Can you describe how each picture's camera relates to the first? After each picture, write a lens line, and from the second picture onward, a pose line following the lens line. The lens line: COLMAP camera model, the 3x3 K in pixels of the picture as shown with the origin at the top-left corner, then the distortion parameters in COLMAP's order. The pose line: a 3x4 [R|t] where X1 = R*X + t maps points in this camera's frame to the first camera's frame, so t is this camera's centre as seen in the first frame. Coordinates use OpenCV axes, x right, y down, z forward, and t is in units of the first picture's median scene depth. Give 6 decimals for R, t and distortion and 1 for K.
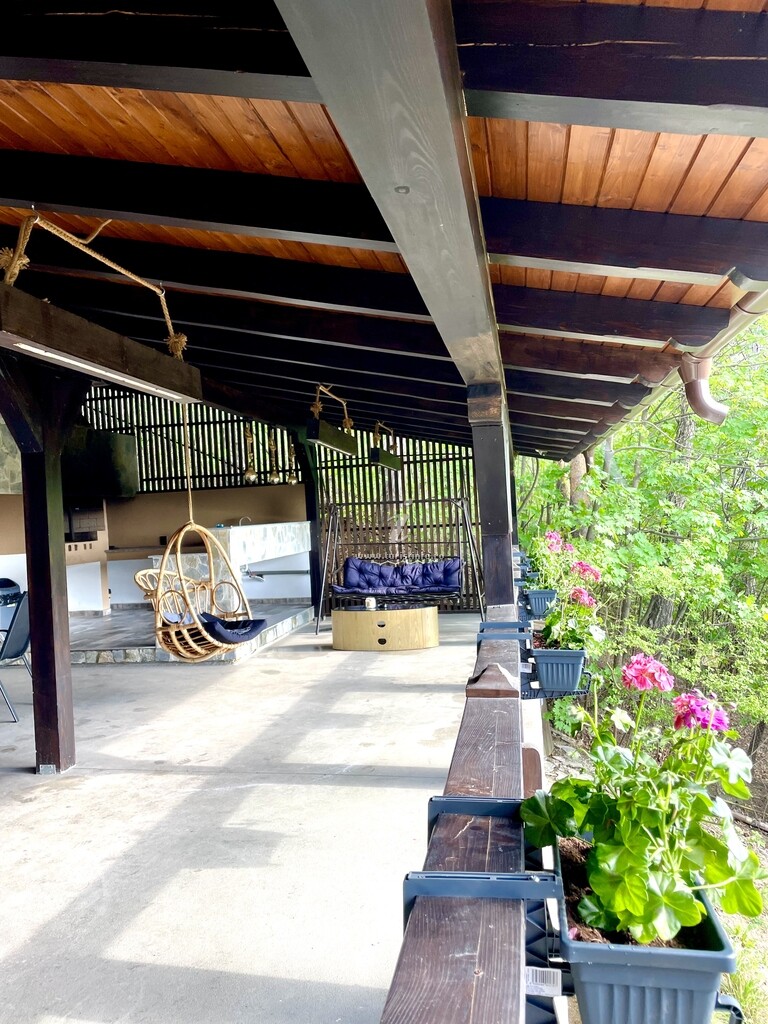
lens RADIAL K [[746.1, 0, 384.6], [0, 746.1, 504.6], [0, 0, 1]] dist [0.077382, -0.106601]
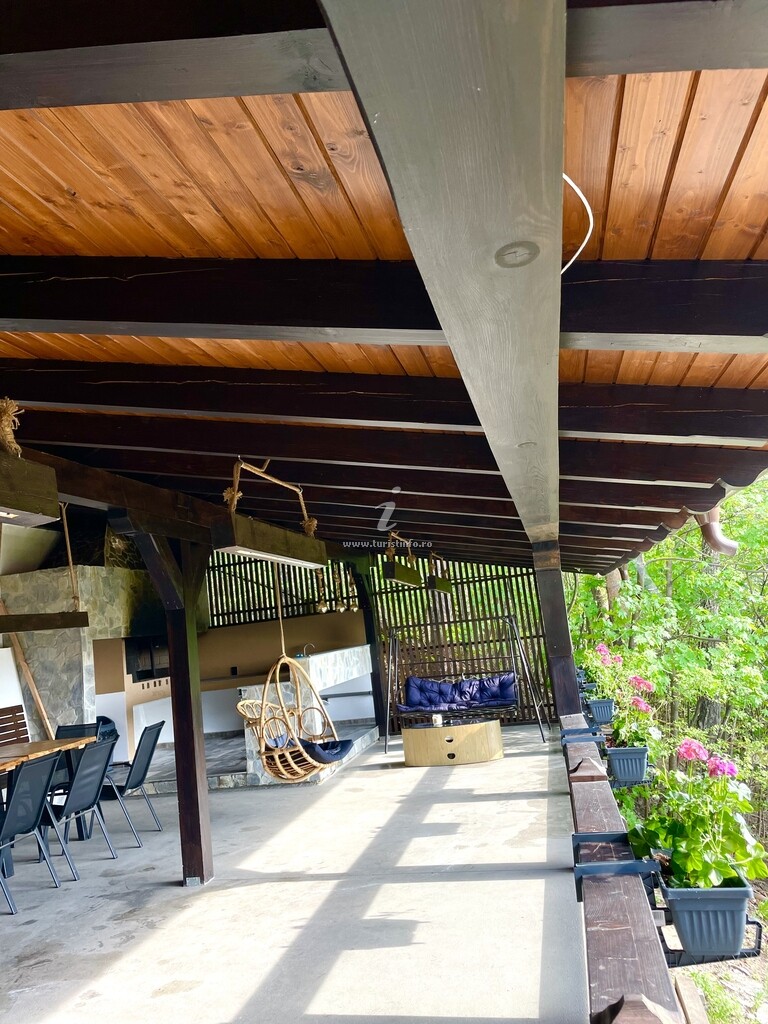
lens RADIAL K [[746.1, 0, 384.6], [0, 746.1, 504.6], [0, 0, 1]] dist [0.077382, -0.106601]
pose [[0.997336, -0.066357, -0.030283, -0.062963], [0.061107, 0.986819, -0.149846, -0.027497], [0.039827, 0.147597, 0.988245, -0.195138]]
